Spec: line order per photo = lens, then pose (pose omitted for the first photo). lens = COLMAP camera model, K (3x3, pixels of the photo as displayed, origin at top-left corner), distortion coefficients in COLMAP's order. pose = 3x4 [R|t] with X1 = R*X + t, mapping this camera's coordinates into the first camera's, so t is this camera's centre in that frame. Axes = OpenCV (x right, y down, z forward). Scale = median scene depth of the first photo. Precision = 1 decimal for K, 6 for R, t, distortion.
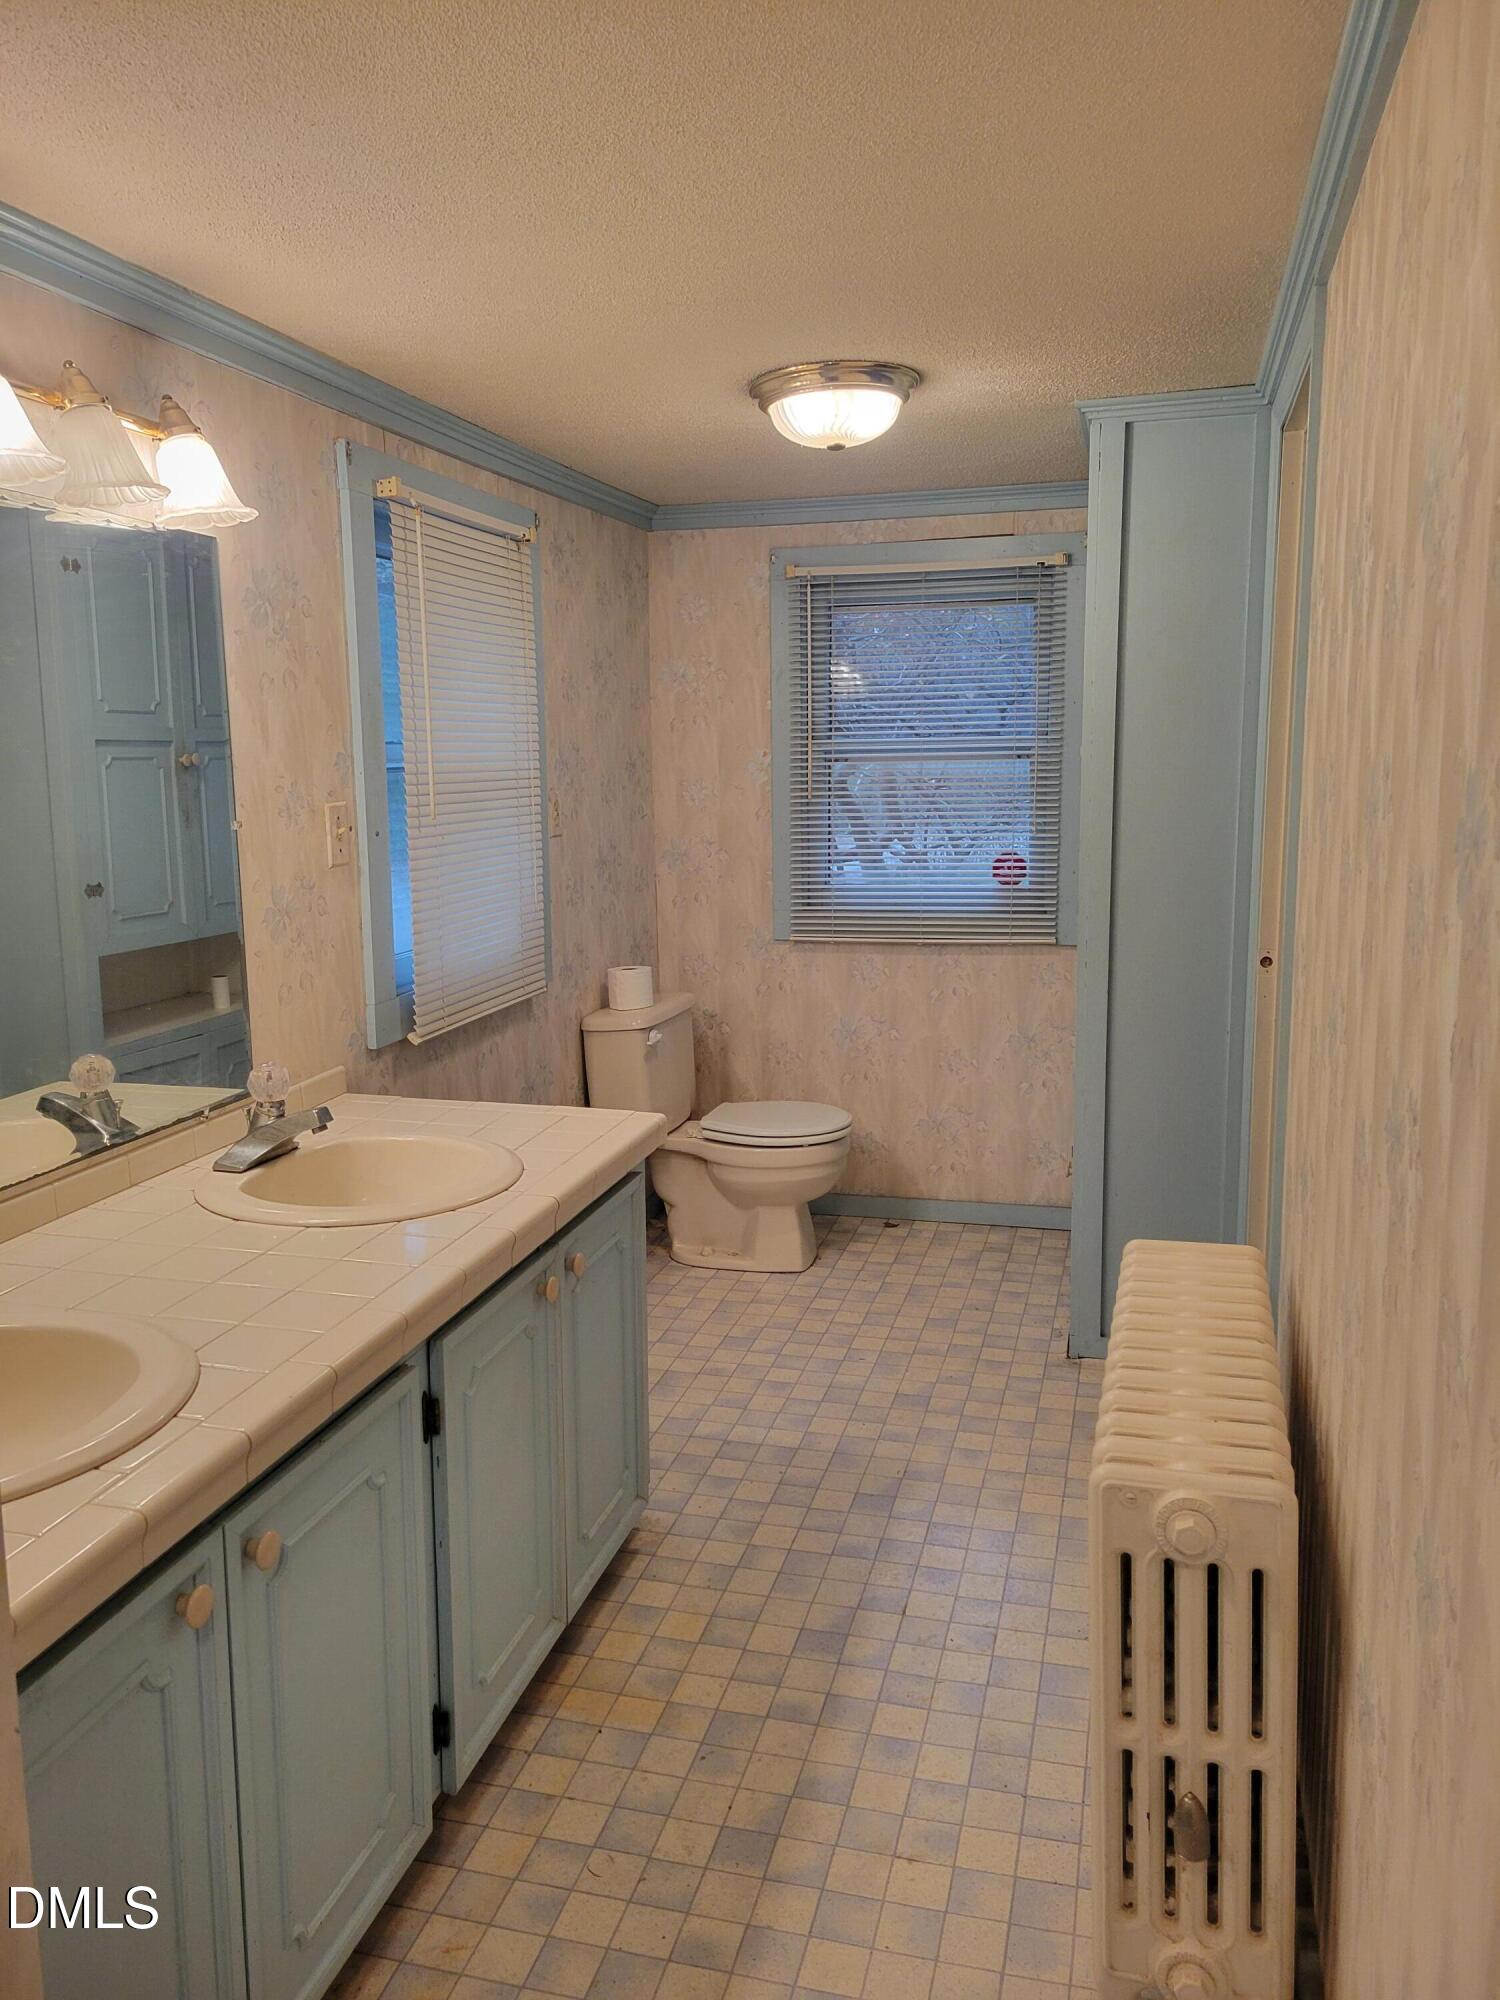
lens RADIAL K [[1488.3, 0, 751.5], [0, 1488.3, 999.2], [0, 0, 1]] dist [0.055152, -0.031680]
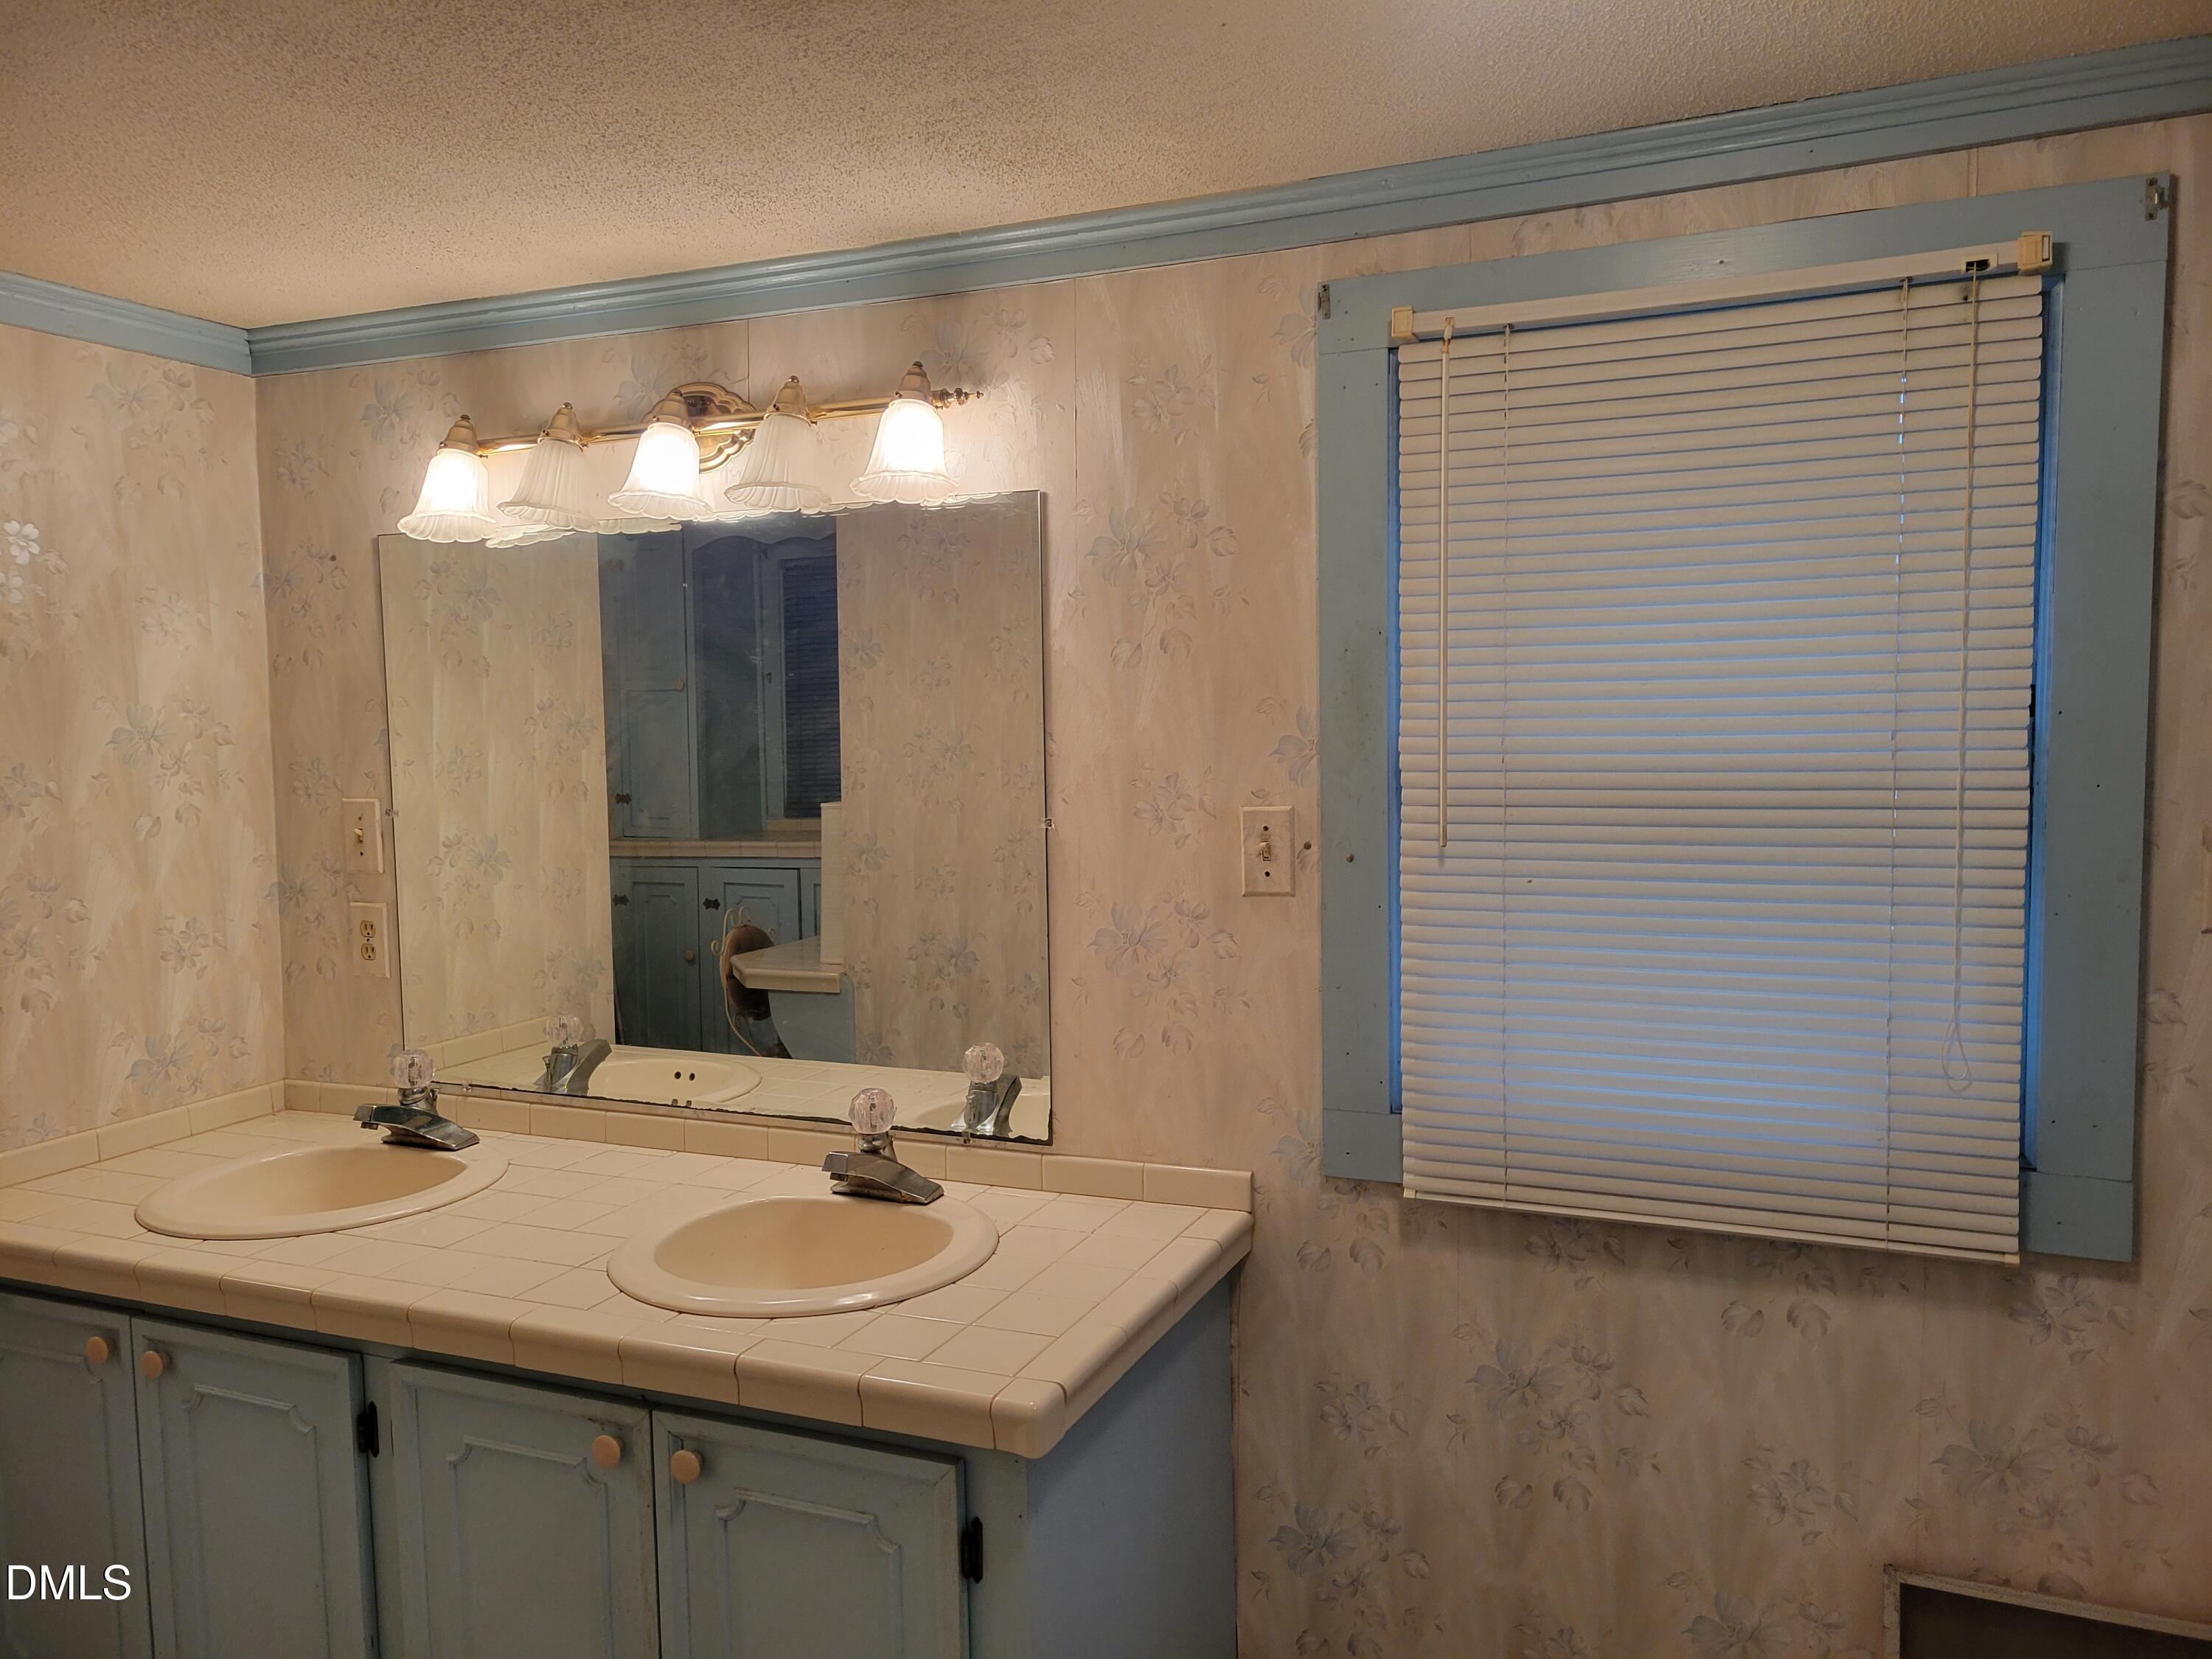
lens RADIAL K [[1646.1, 0, 1108.4], [0, 1646.1, 829.0], [0, 0, 1]] dist [0.055152, -0.031680]
pose [[-0.154534, 0.087877, -0.984072, 0.541715], [-0.142754, 0.983598, 0.110252, -0.212587], [0.977620, 0.157518, -0.139455, 1.125292]]
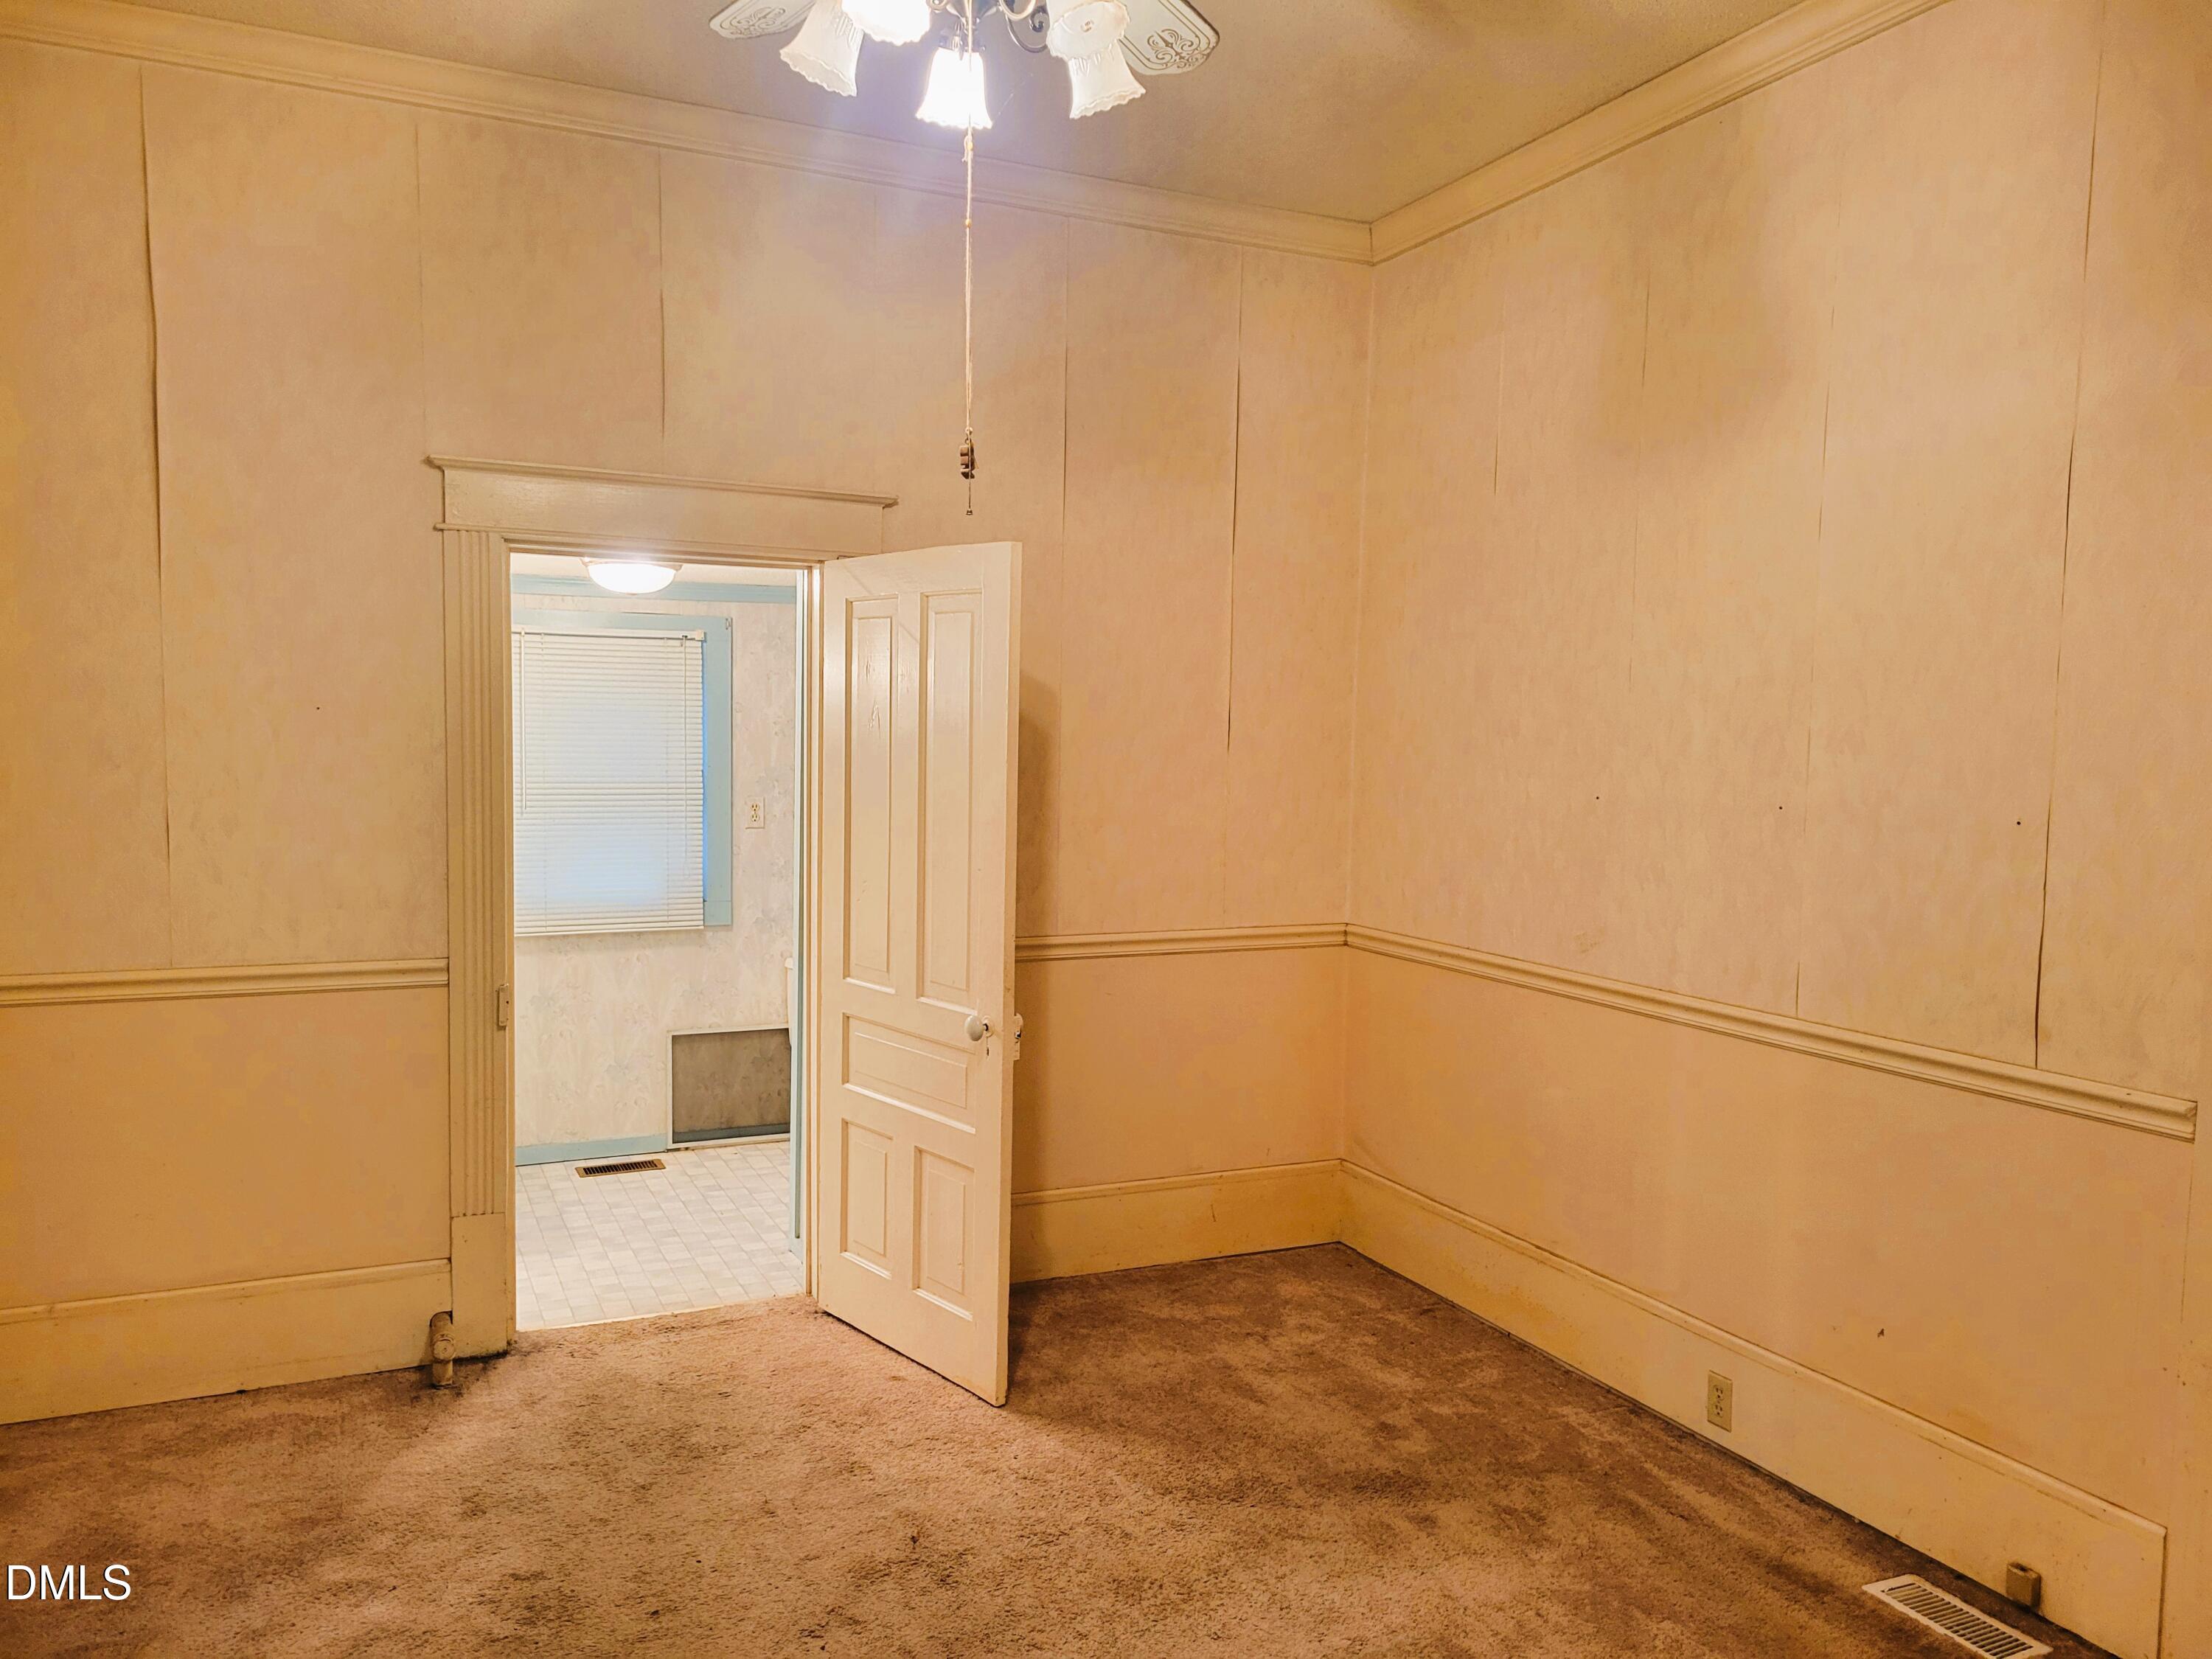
lens RADIAL K [[1646.1, 0, 1106.7], [0, 1646.1, 836.7], [0, 0, 1]] dist [0.055152, -0.031680]
pose [[0.629587, 0.064793, -0.774223, 1.997541], [-0.143761, 0.989024, -0.034135, -0.139693], [0.763513, 0.132794, 0.631991, 0.356271]]
